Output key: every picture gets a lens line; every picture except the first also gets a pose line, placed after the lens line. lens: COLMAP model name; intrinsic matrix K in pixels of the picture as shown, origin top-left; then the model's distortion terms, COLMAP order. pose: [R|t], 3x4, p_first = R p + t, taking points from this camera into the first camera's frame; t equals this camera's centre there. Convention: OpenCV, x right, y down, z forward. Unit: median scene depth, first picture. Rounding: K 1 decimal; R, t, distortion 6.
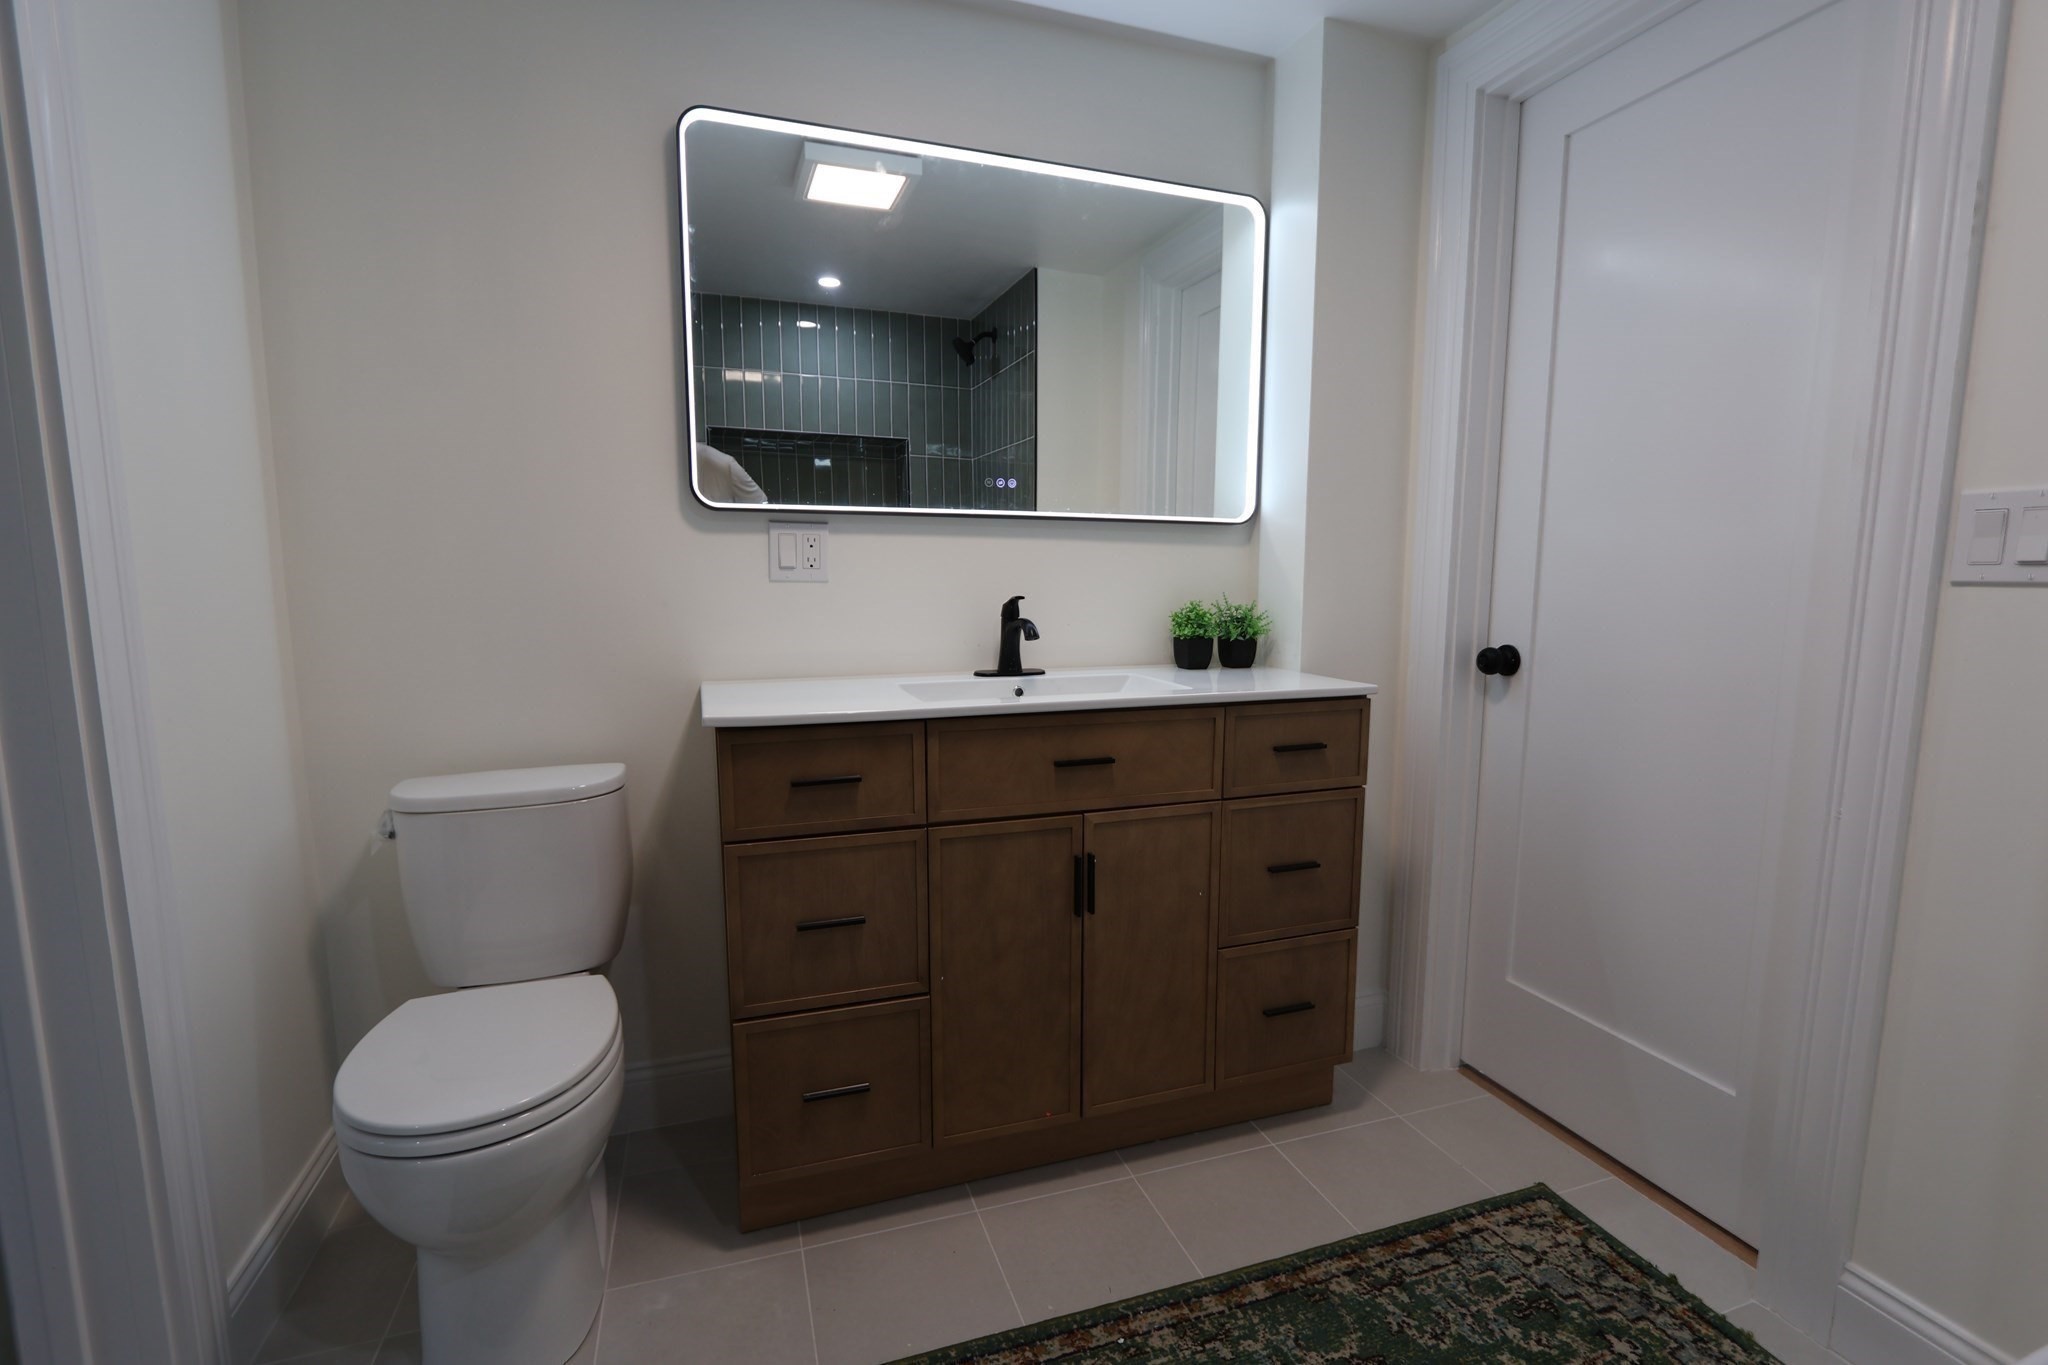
lens RADIAL K [[943.4, 0, 1033.7], [0, 943.4, 700.3], [0, 0, 1]] dist [-0.013961, 0.001539]
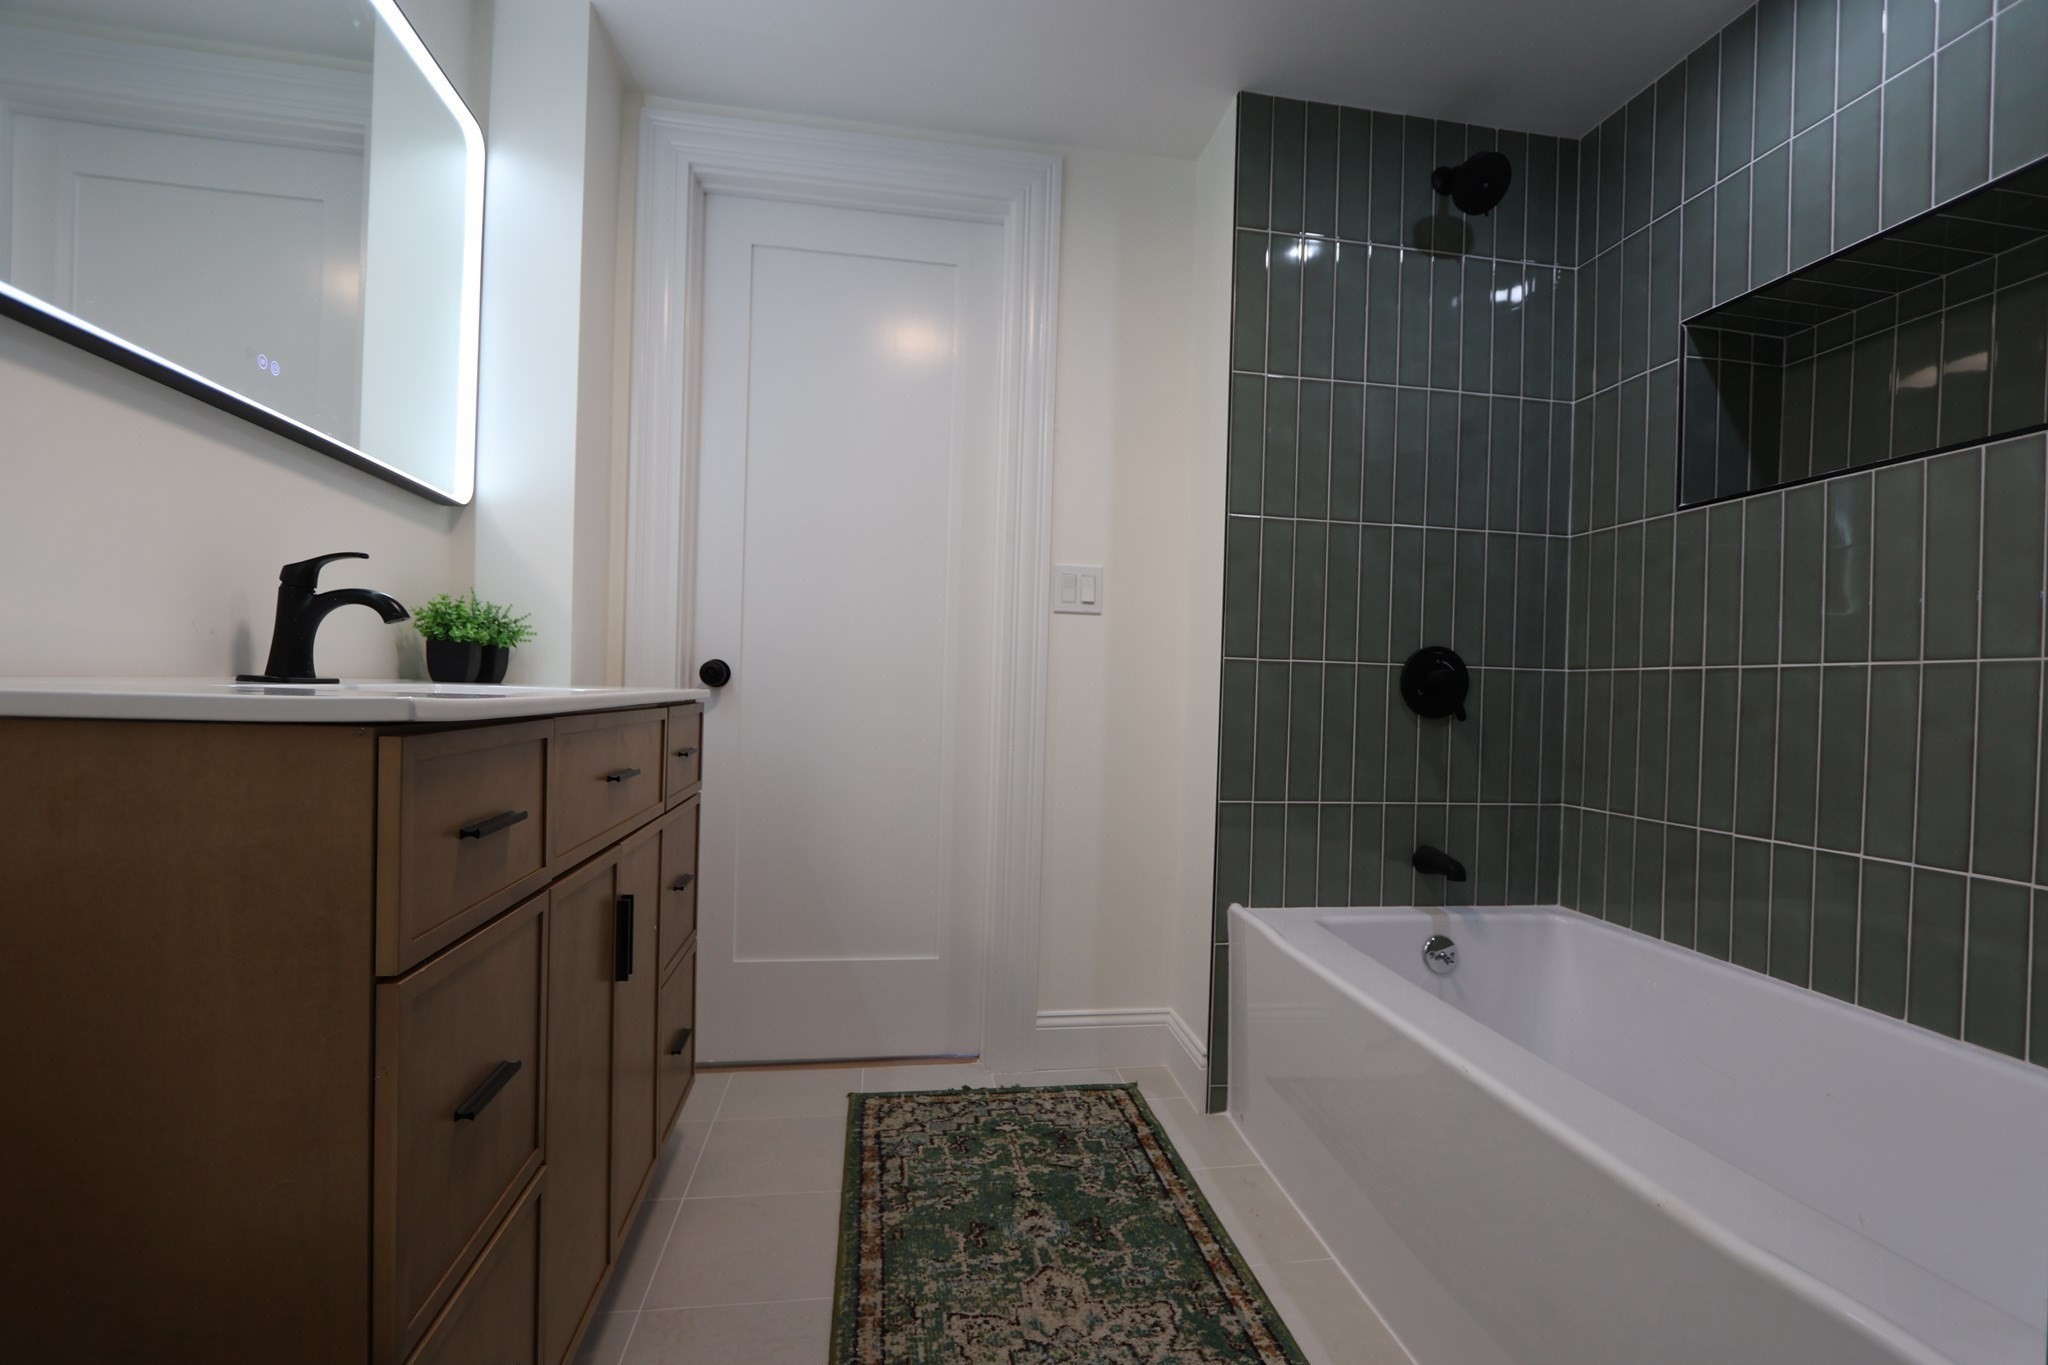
lens RADIAL K [[943.4, 0, 1033.7], [0, 943.4, 700.3], [0, 0, 1]] dist [-0.013961, 0.001539]
pose [[0.170613, -0.008972, 0.985297, -0.667622], [0.102926, 0.994650, -0.008765, 0.047566], [-0.979948, 0.102908, 0.170624, 0.549867]]
